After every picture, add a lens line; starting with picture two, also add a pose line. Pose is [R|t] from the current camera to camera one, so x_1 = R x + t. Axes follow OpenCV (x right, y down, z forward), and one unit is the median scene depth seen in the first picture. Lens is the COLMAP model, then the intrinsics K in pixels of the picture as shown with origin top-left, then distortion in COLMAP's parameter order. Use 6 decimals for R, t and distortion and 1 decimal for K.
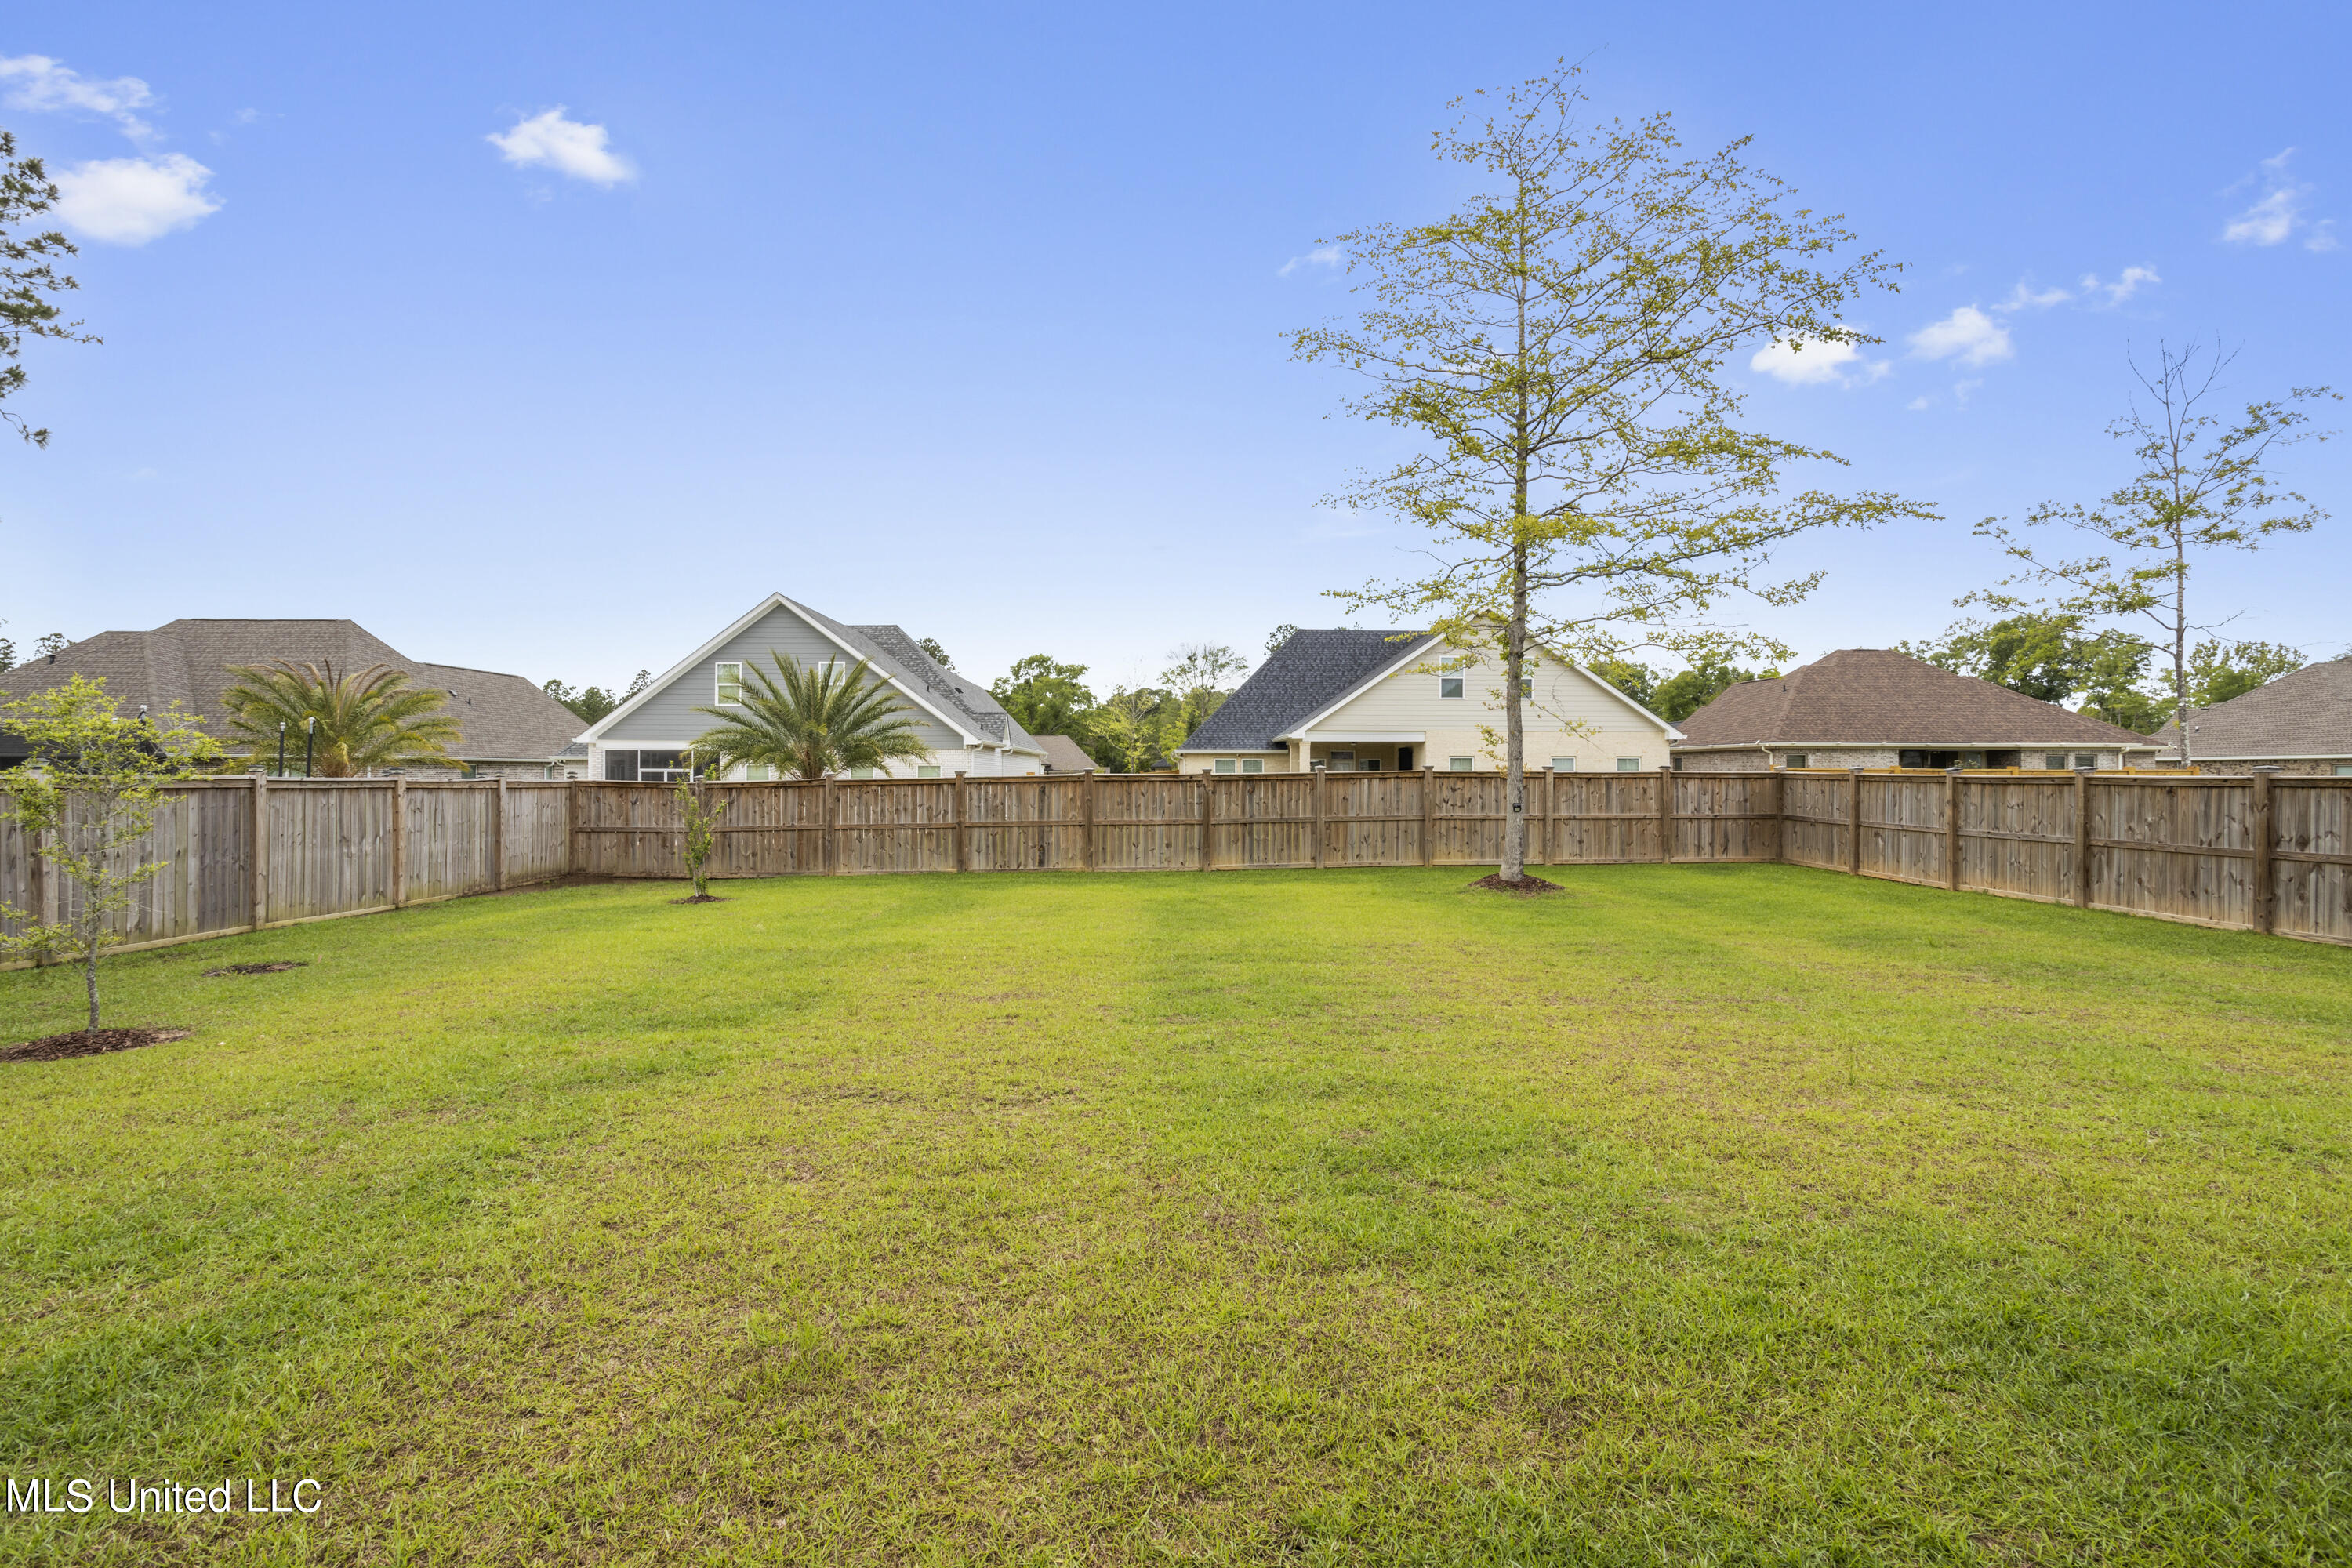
lens RADIAL K [[1132.0, 0, 1168.2], [0, 1132.0, 783.3], [0, 0, 1]] dist [-0.018885, 0.003420]
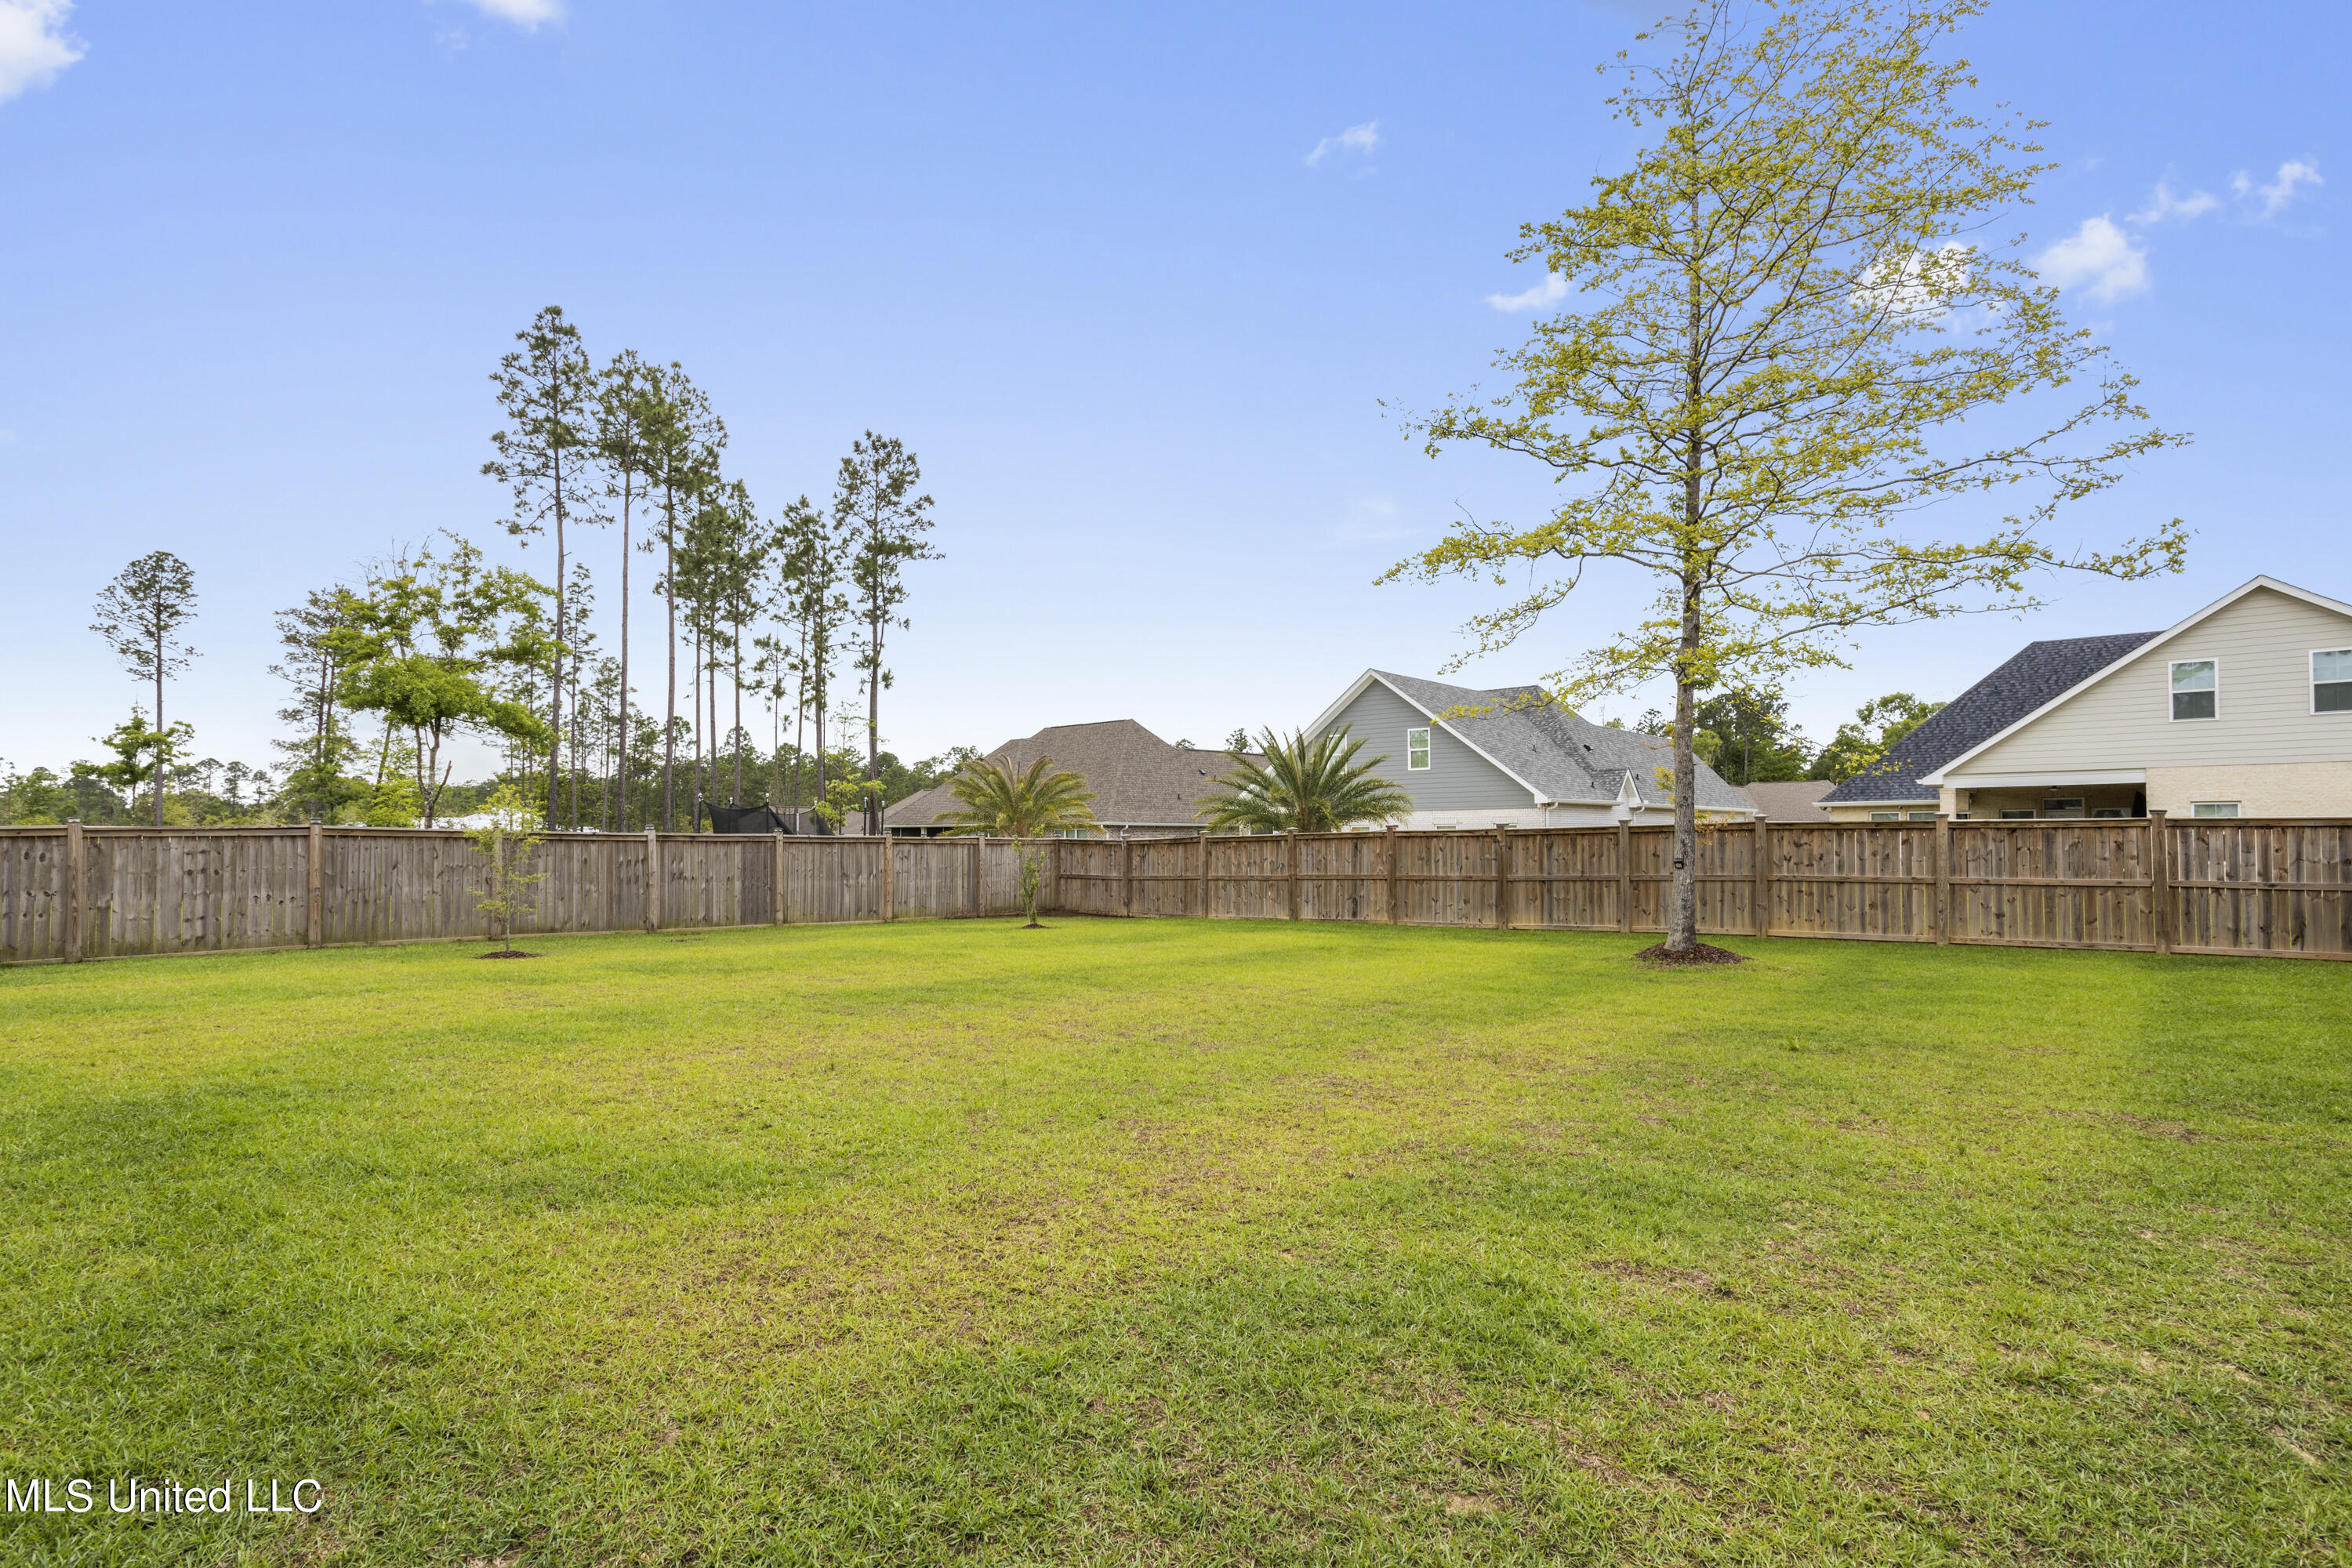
lens RADIAL K [[1132.0, 0, 1155.0], [0, 1132.0, 775.3], [0, 0, 1]] dist [-0.018885, 0.003420]
pose [[0.735330, -0.042390, -0.676382, 0.470402], [-0.000152, 0.998032, -0.062714, 0.006645], [0.677709, 0.046219, 0.733876, 0.086981]]
